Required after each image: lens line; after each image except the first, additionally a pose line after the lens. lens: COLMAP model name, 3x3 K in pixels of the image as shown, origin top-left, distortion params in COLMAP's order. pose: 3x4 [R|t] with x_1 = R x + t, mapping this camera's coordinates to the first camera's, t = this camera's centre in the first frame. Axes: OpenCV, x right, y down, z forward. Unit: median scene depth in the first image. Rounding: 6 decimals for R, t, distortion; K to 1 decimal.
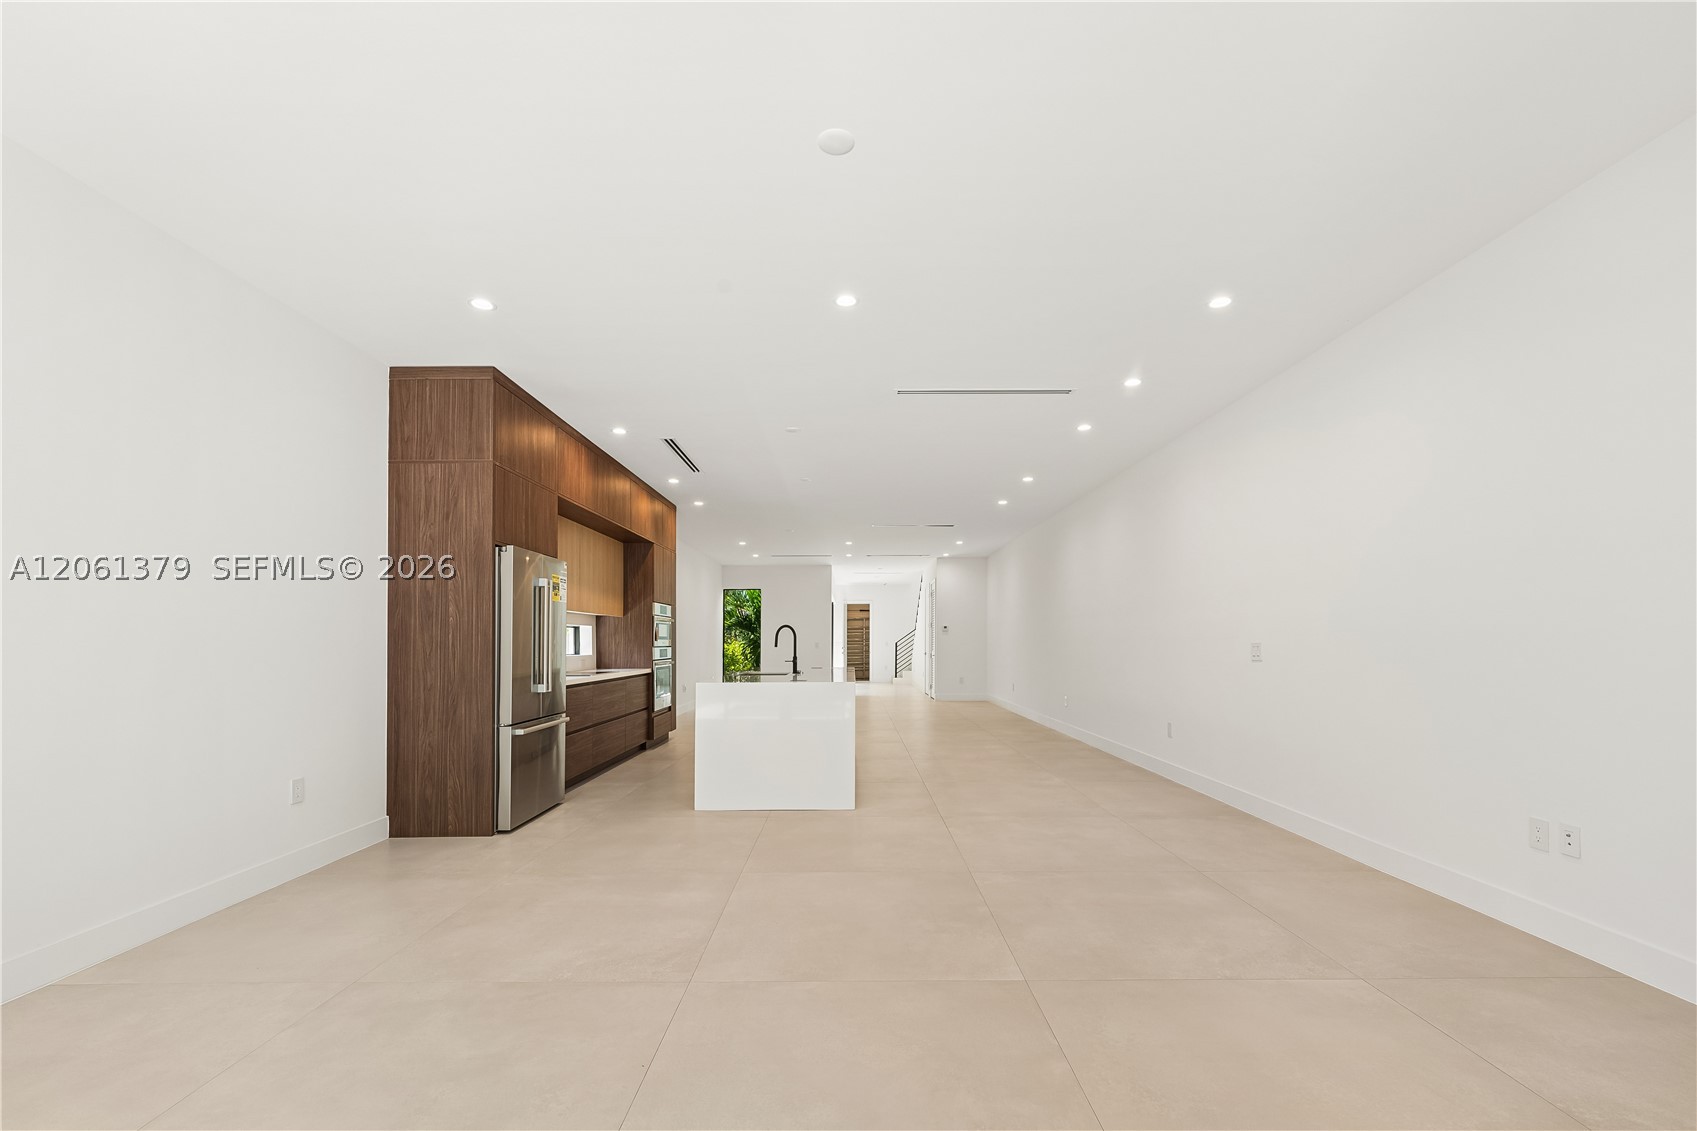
lens RADIAL K [[698.2, 0, 836.4], [0, 698.2, 560.3], [0, 0, 1]] dist [-0.002725, -0.000124]
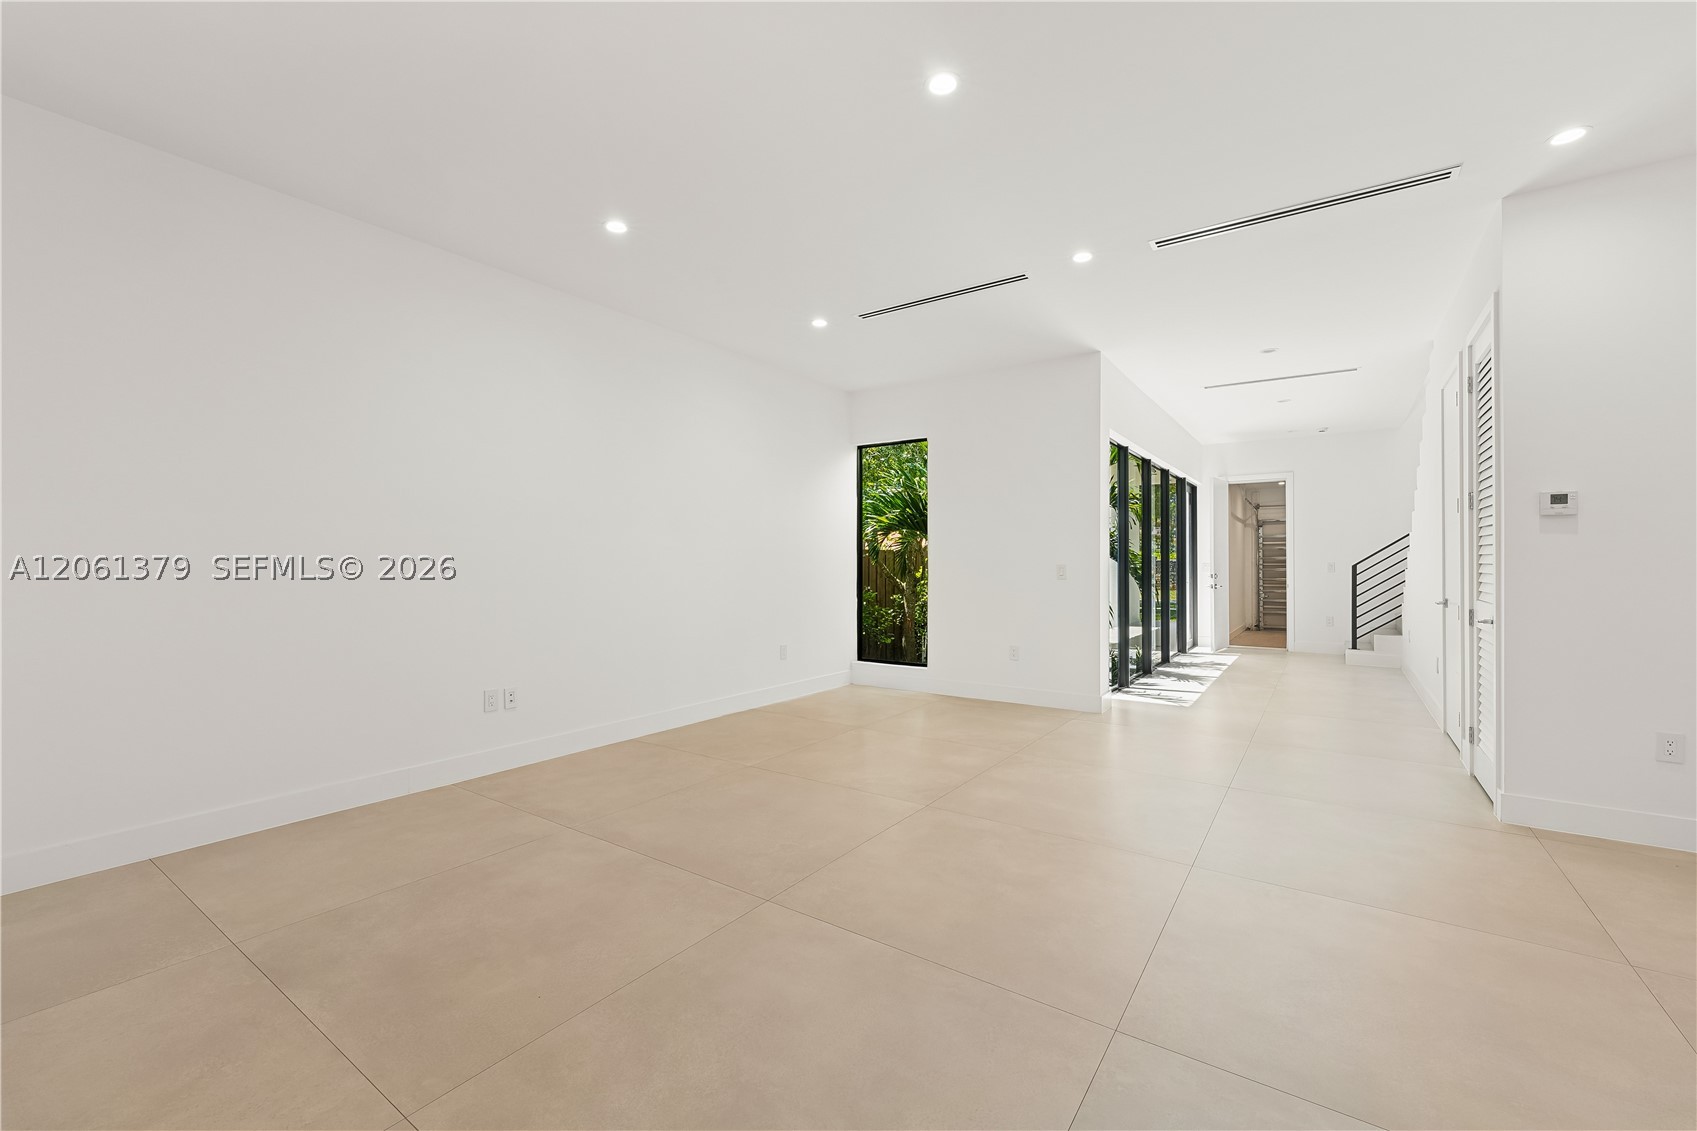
lens RADIAL K [[698.2, 0, 836.4], [0, 698.2, 560.3], [0, 0, 1]] dist [-0.002725, -0.000124]
pose [[0.827855, -0.001928, -0.560939, 0.064048], [0.061499, 0.994278, 0.087346, 0.059493], [0.557561, -0.106807, 0.823237, 0.493969]]
